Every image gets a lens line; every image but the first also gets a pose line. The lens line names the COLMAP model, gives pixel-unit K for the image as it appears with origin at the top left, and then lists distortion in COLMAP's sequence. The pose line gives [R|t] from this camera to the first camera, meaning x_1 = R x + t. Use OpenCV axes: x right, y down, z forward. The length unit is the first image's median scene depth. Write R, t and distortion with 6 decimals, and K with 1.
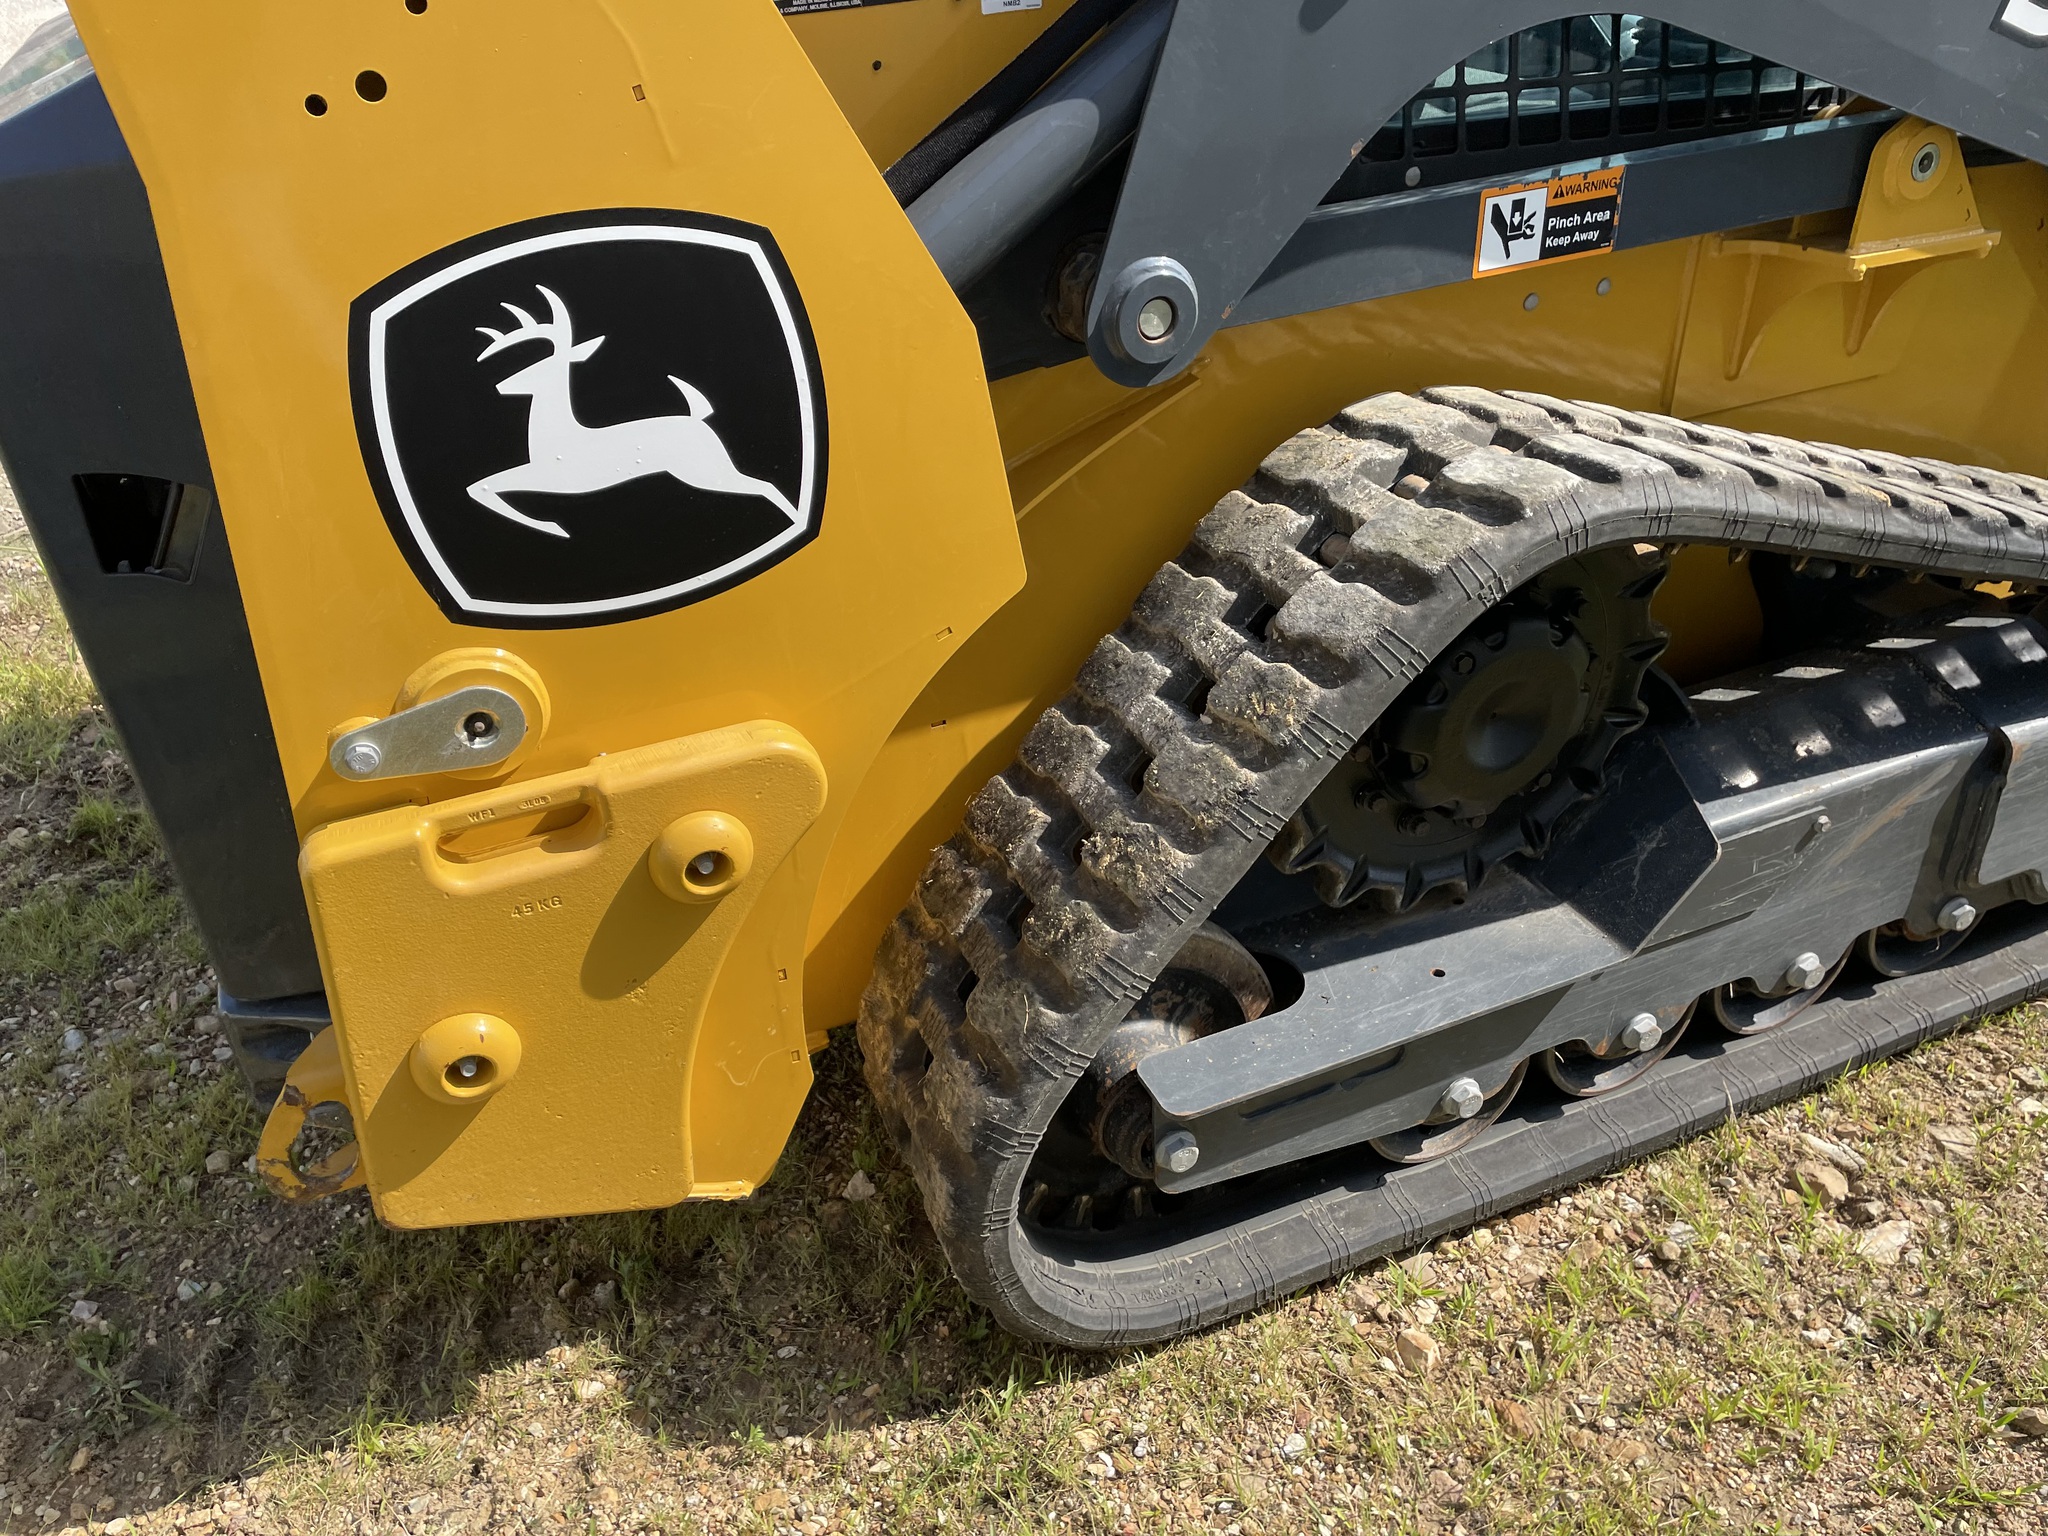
lens RADIAL K [[1546.4, 0, 998.1], [0, 1546.4, 775.9], [0, 0, 1]] dist [0.094841, -0.126245]
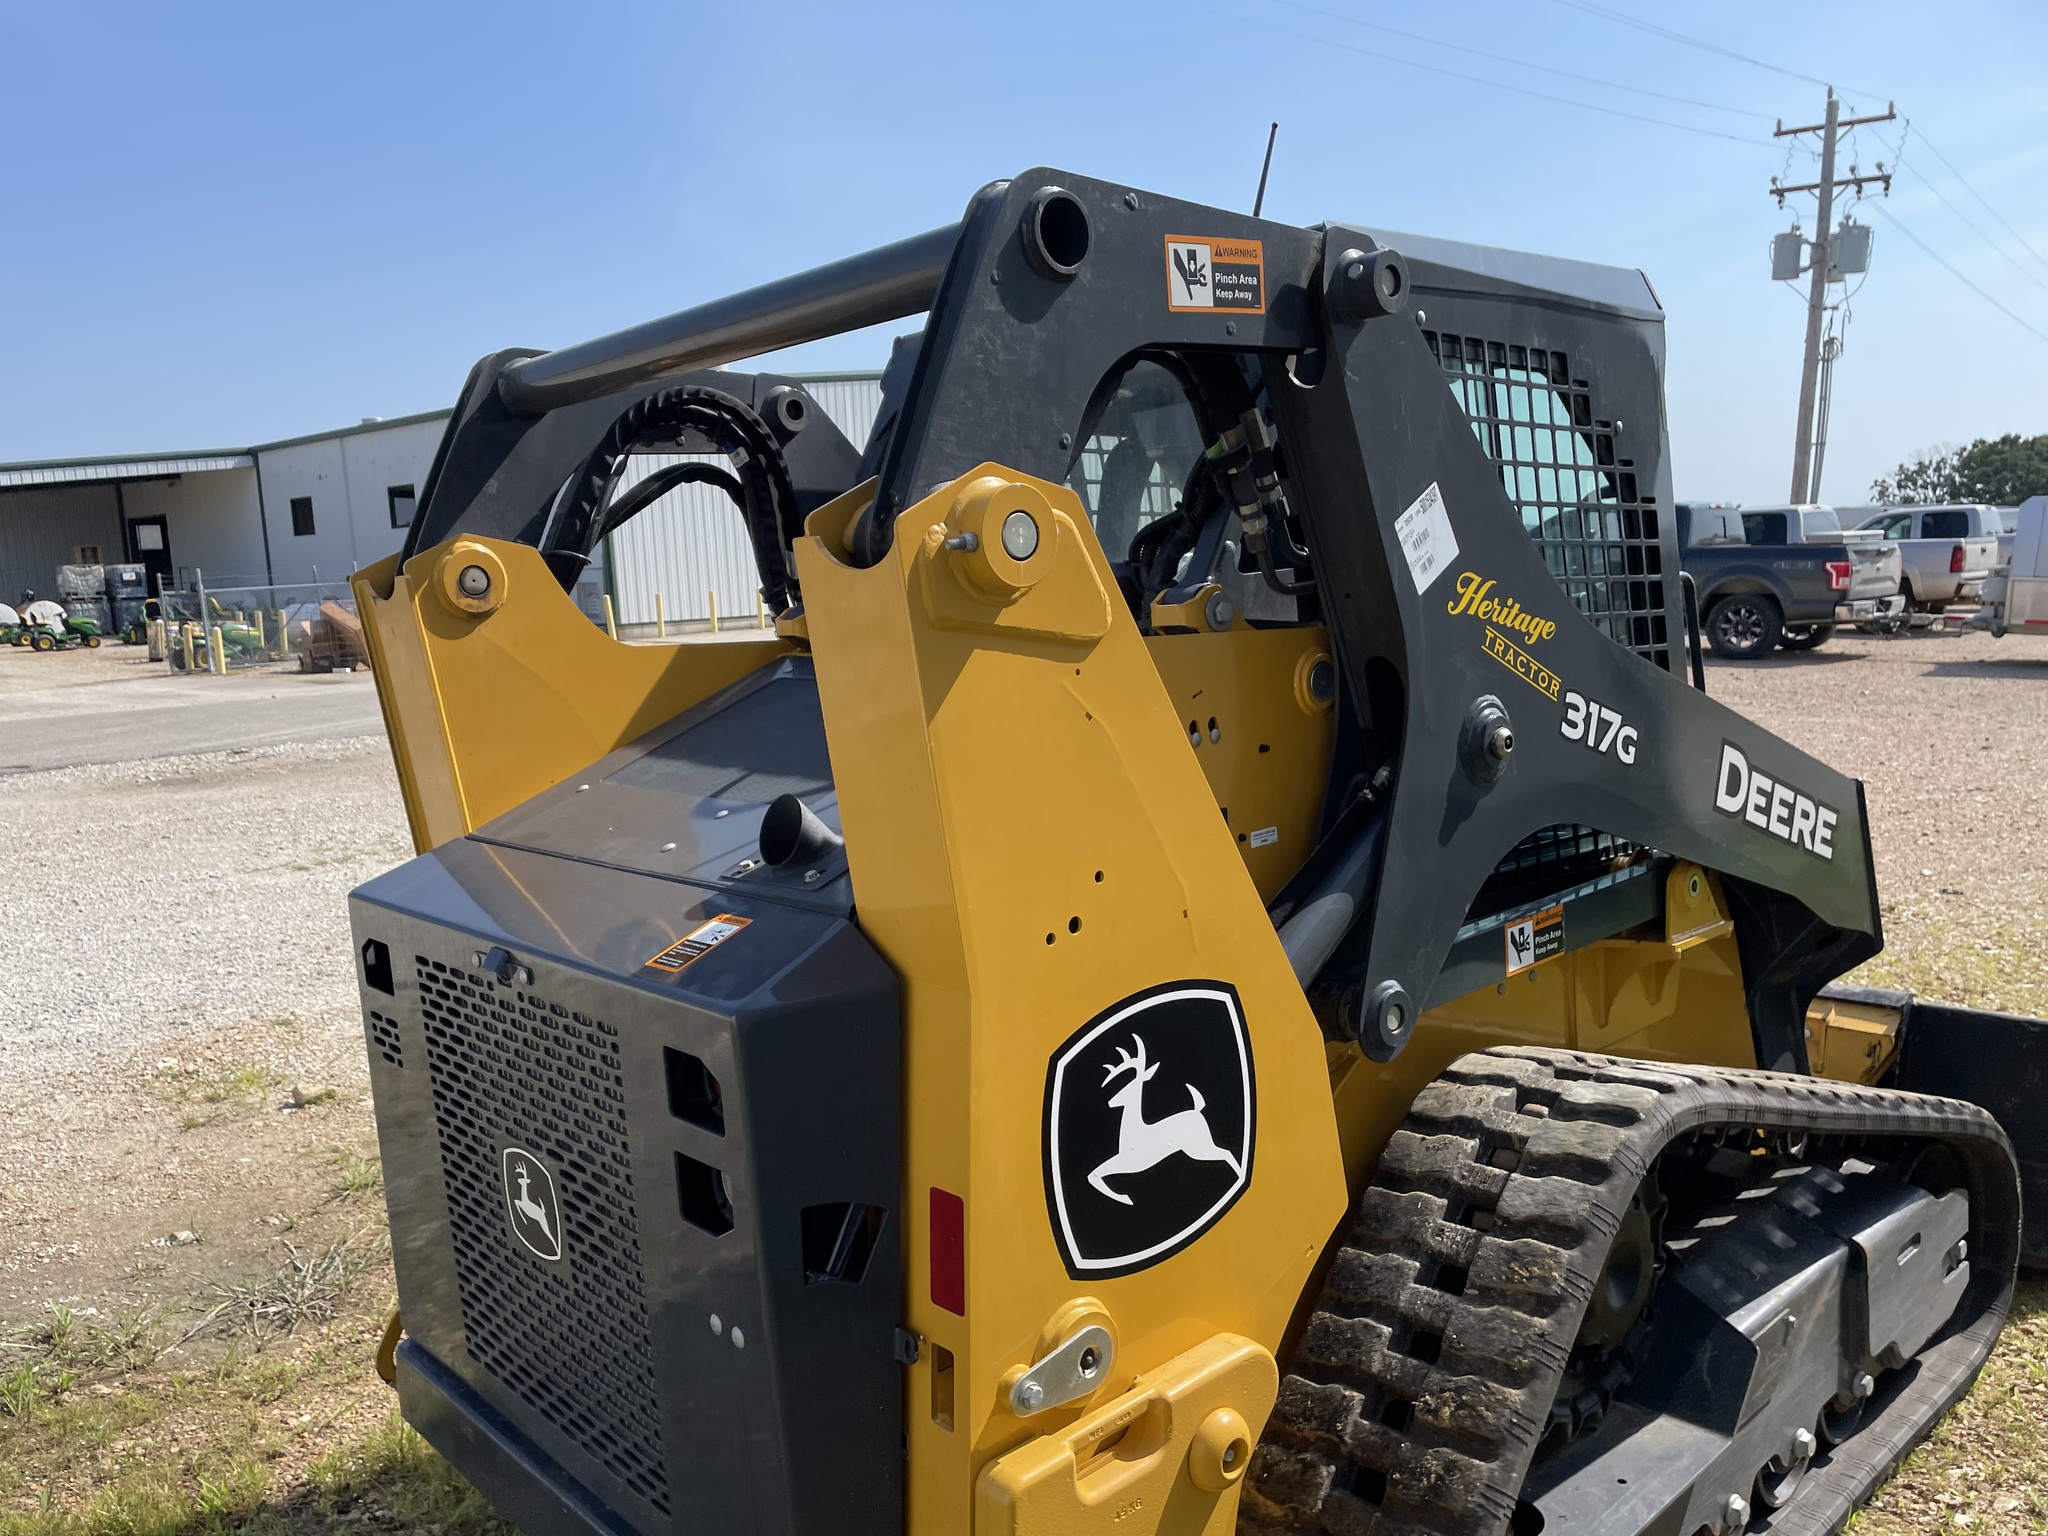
lens RADIAL K [[1546.4, 0, 1007.2], [0, 1546.4, 774.6], [0, 0, 1]] dist [0.094841, -0.126245]
pose [[0.947850, -0.050259, 0.314728, -0.650176], [0.182365, 0.895387, -0.406233, 0.041483], [-0.261386, 0.442443, 0.857859, -0.289138]]
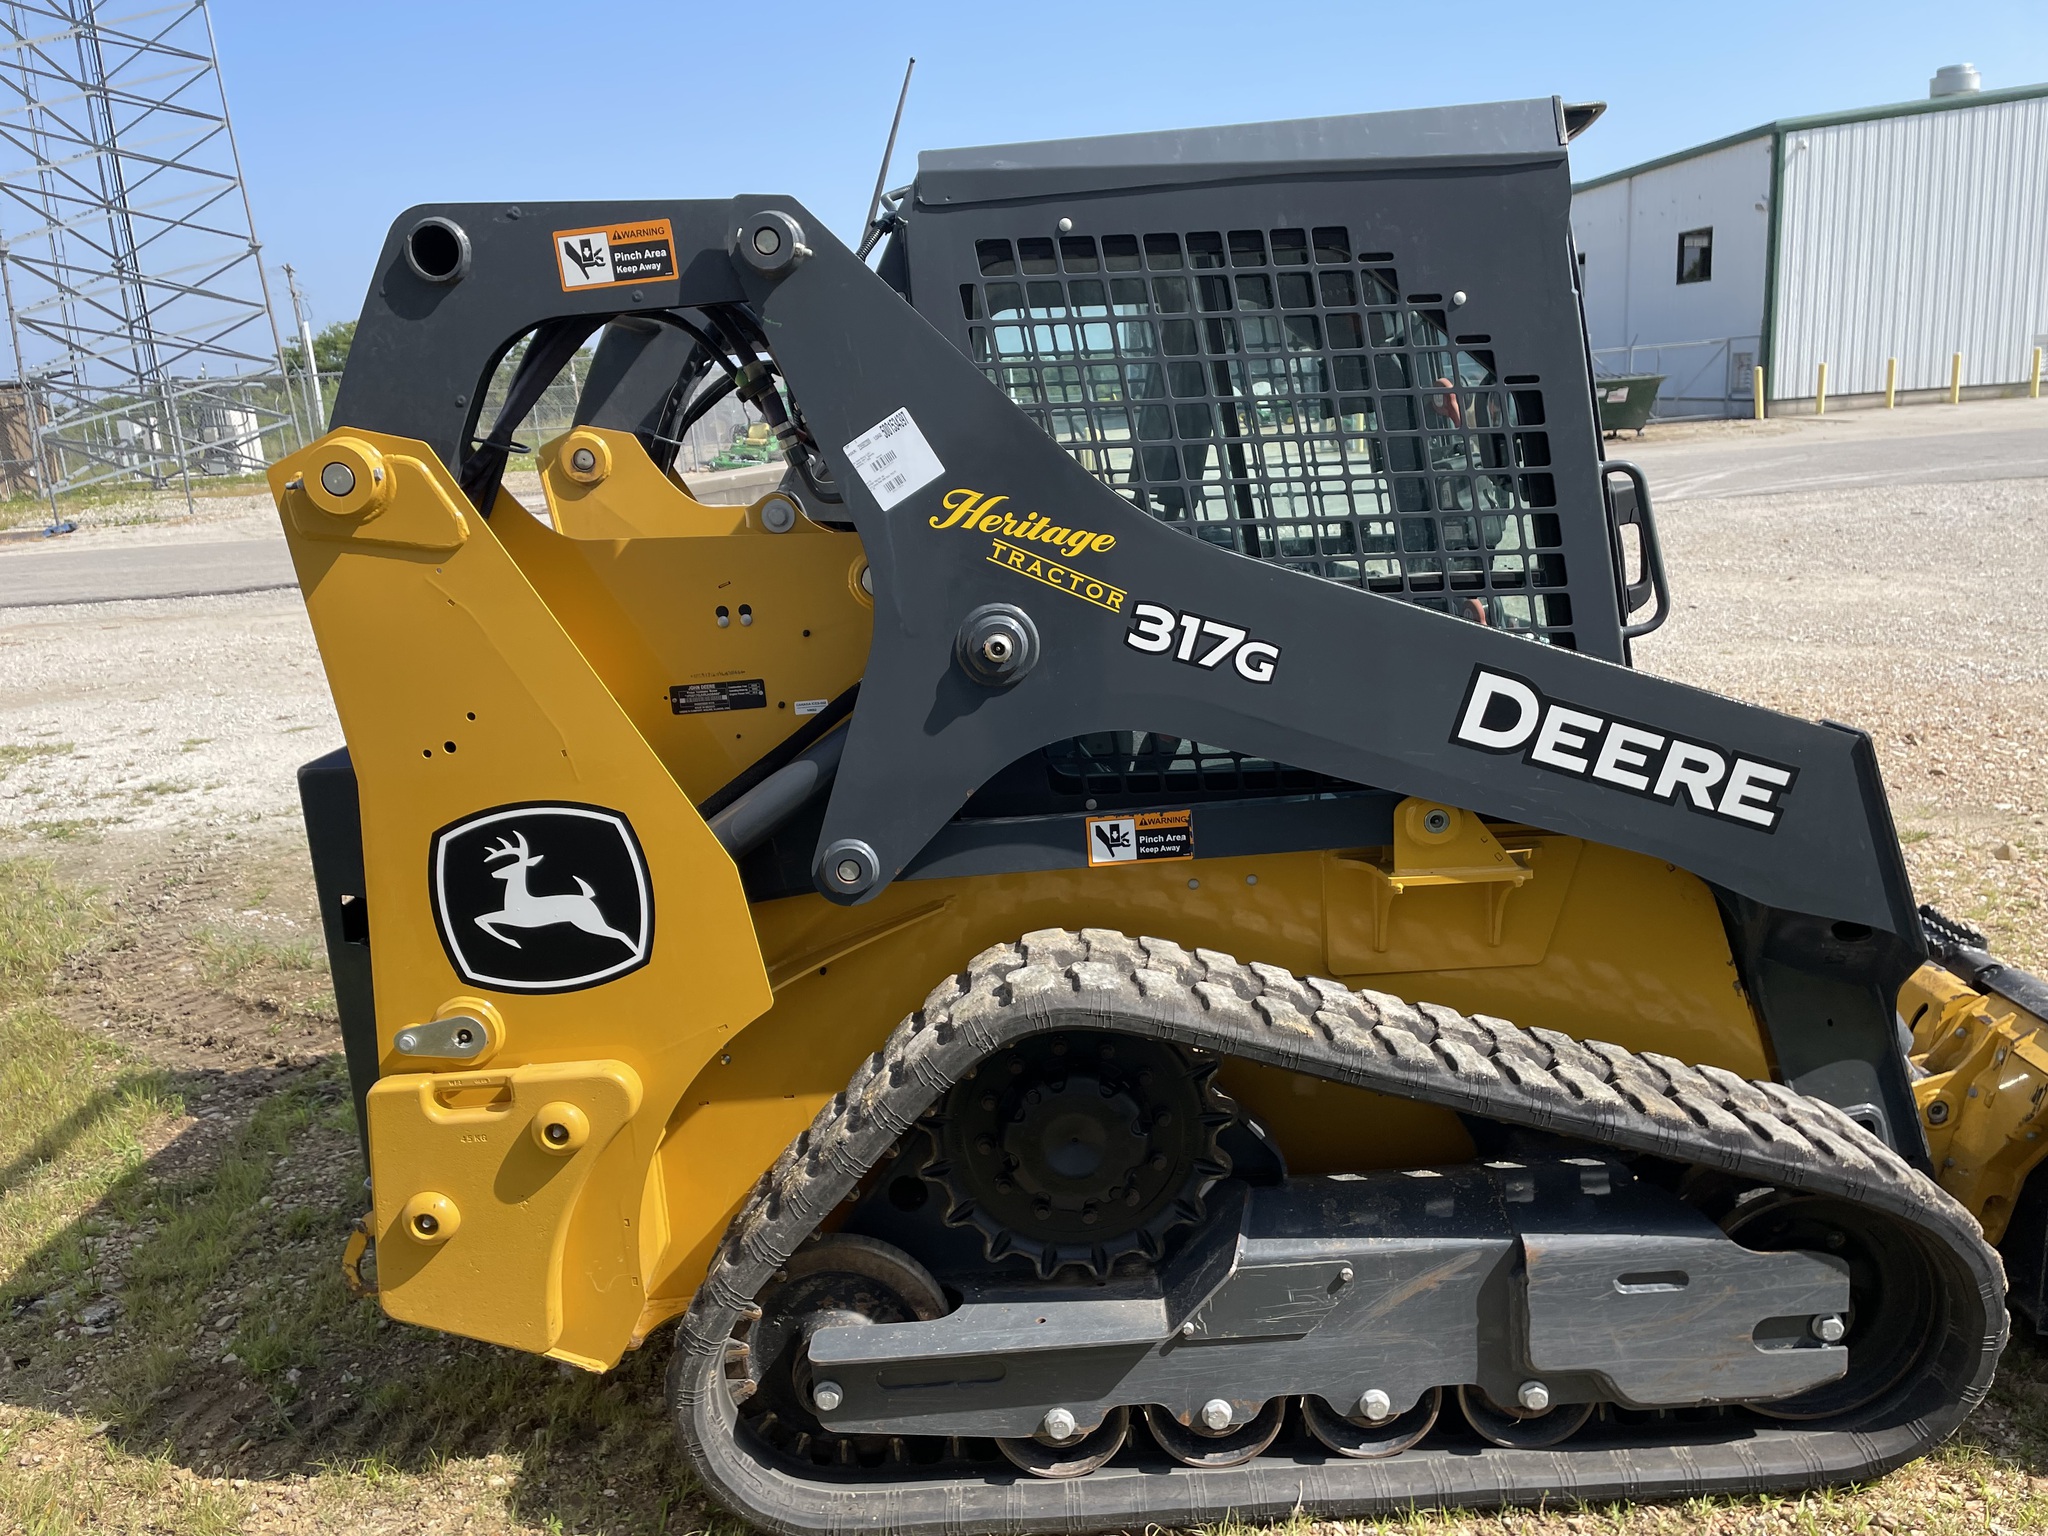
lens RADIAL K [[1546.4, 0, 1013.9], [0, 1546.4, 773.1], [0, 0, 1]] dist [0.094841, -0.126245]
pose [[0.918642, 0.070542, -0.388742, 0.868039], [-0.188315, 0.943152, -0.273863, 0.053215], [0.347324, 0.324788, 0.879704, -0.505479]]
